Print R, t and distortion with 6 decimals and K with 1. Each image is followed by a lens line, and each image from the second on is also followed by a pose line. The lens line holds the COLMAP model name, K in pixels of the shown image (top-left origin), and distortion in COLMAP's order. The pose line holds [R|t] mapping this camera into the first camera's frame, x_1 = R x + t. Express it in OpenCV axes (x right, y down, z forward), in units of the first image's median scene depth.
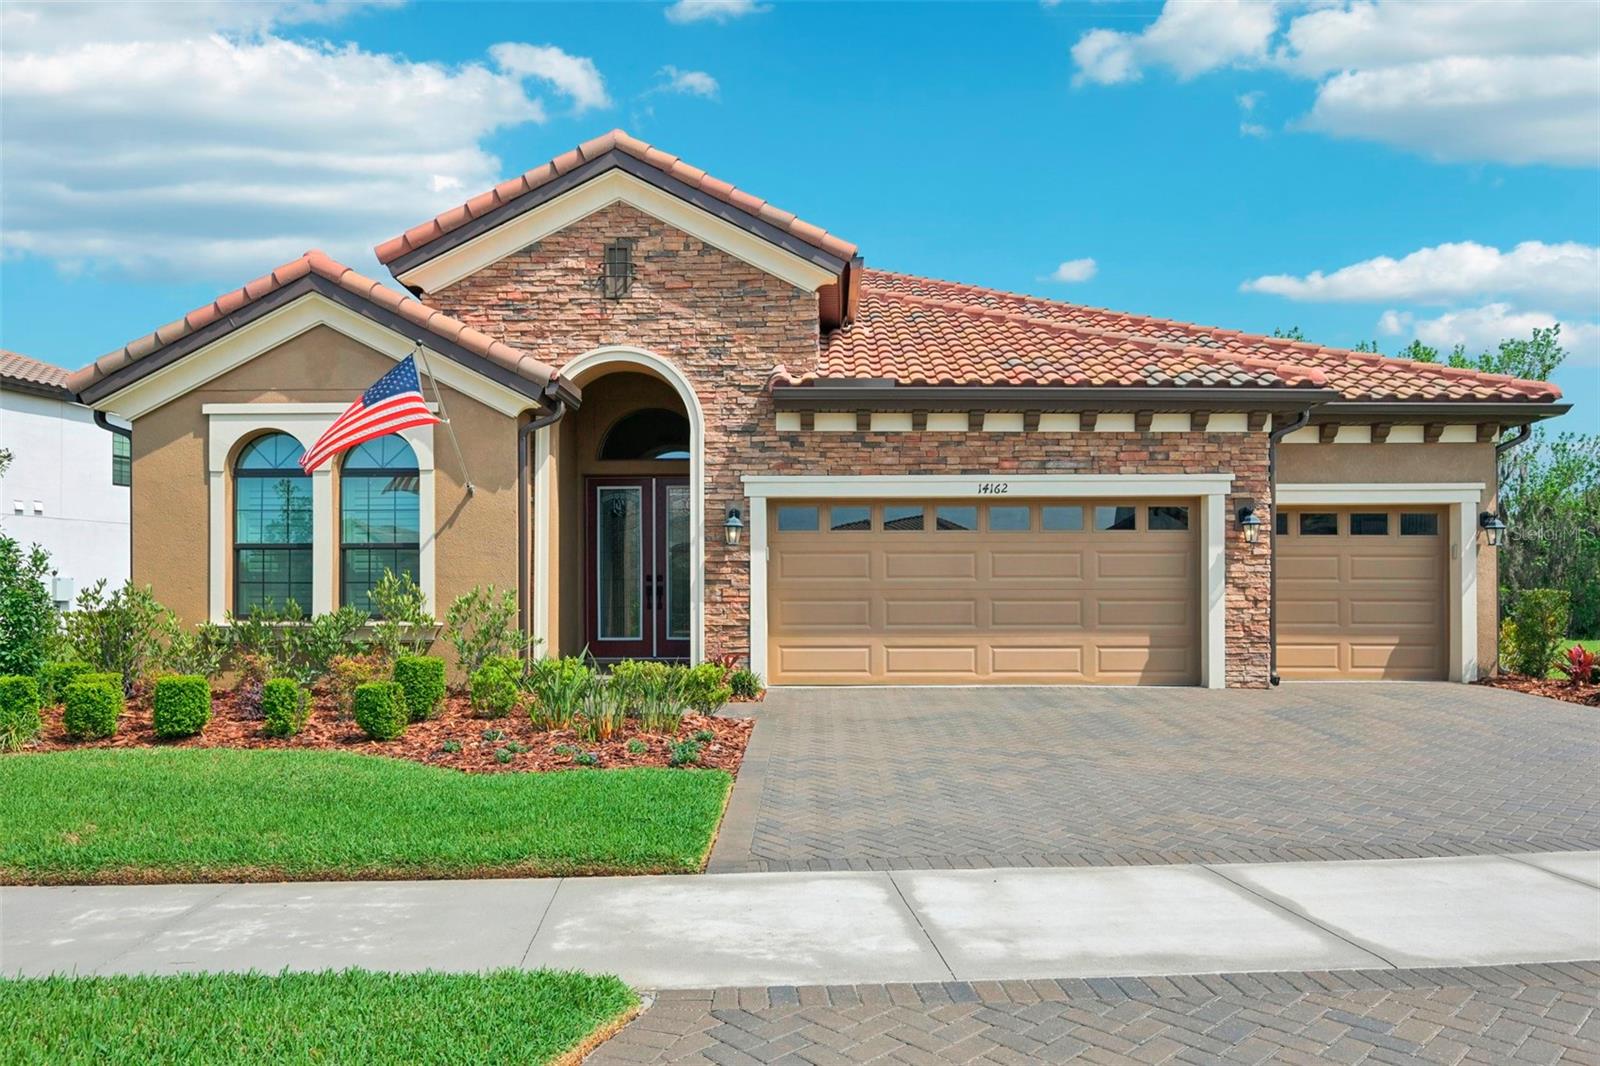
lens RADIAL K [[1062.9, 0, 799.5], [0, 1062.9, 560.0], [0, 0, 1]] dist [-0.001731, 0.000138]
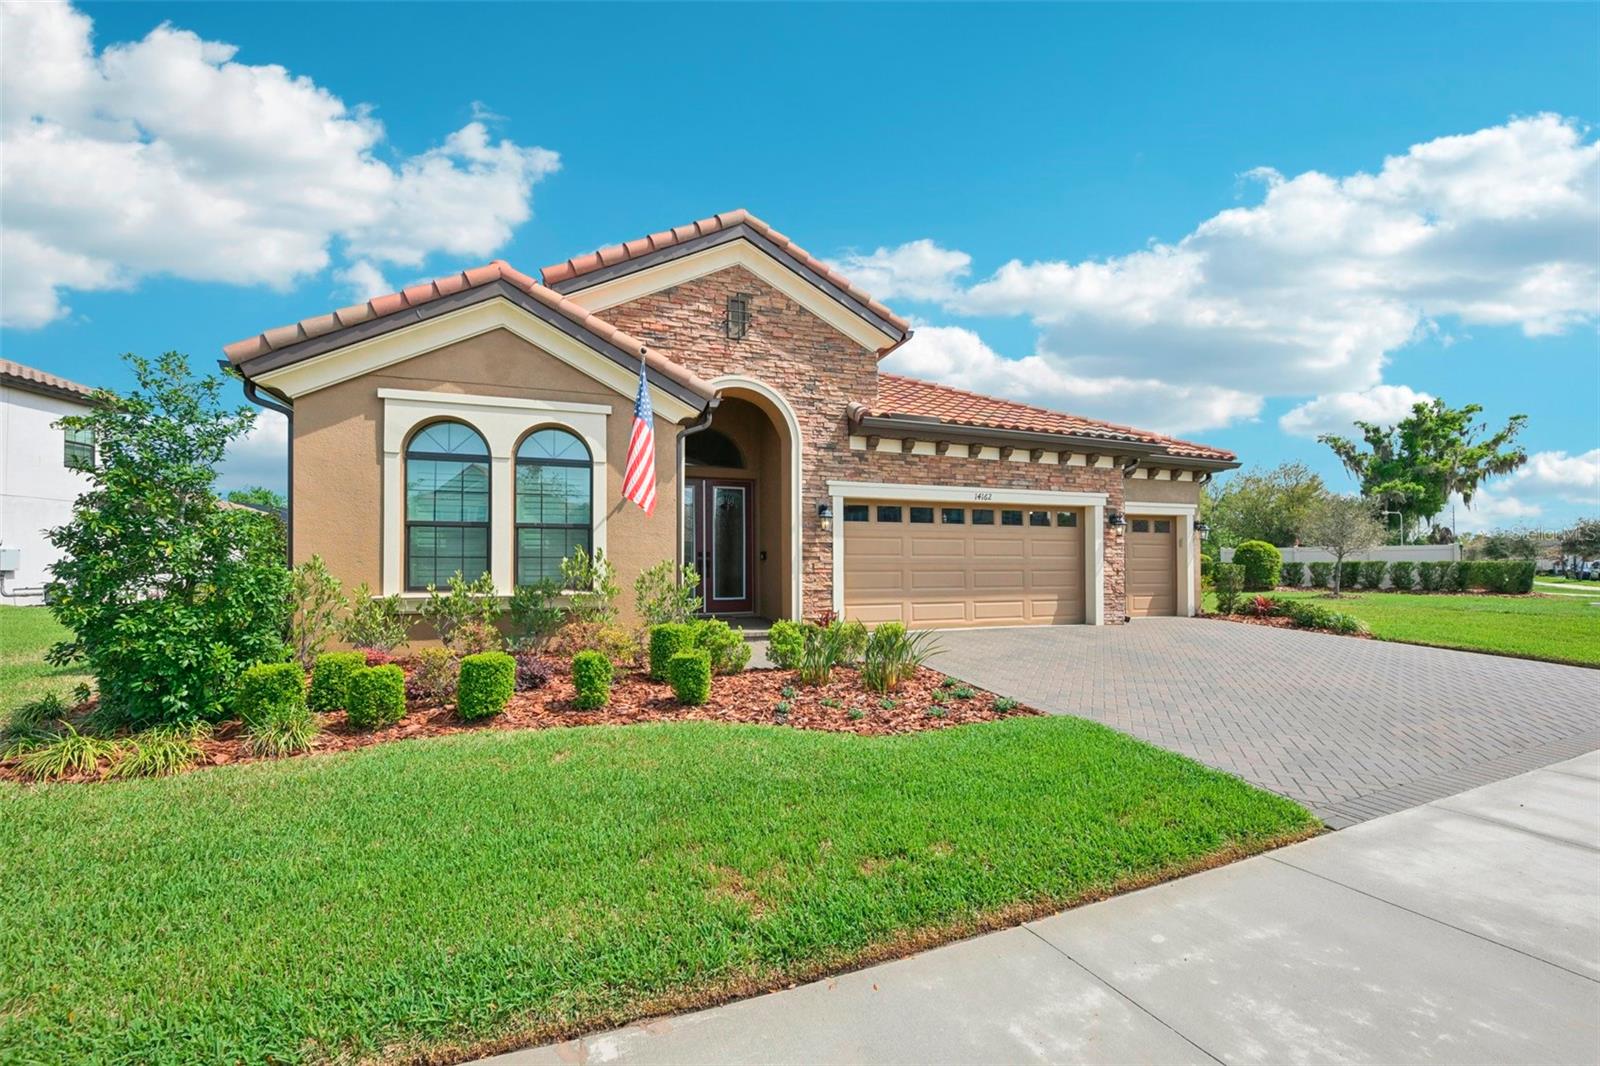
lens RADIAL K [[631.6, 0, 805.1], [0, 631.6, 541.2], [0, 0, 1]] dist [-0.000657, -0.000127]
pose [[0.937067, 0.013976, 0.348869, -0.363053], [-0.013124, 0.999902, -0.004805, 0.003038], [-0.348902, -0.000076, 0.937159, 0.250635]]
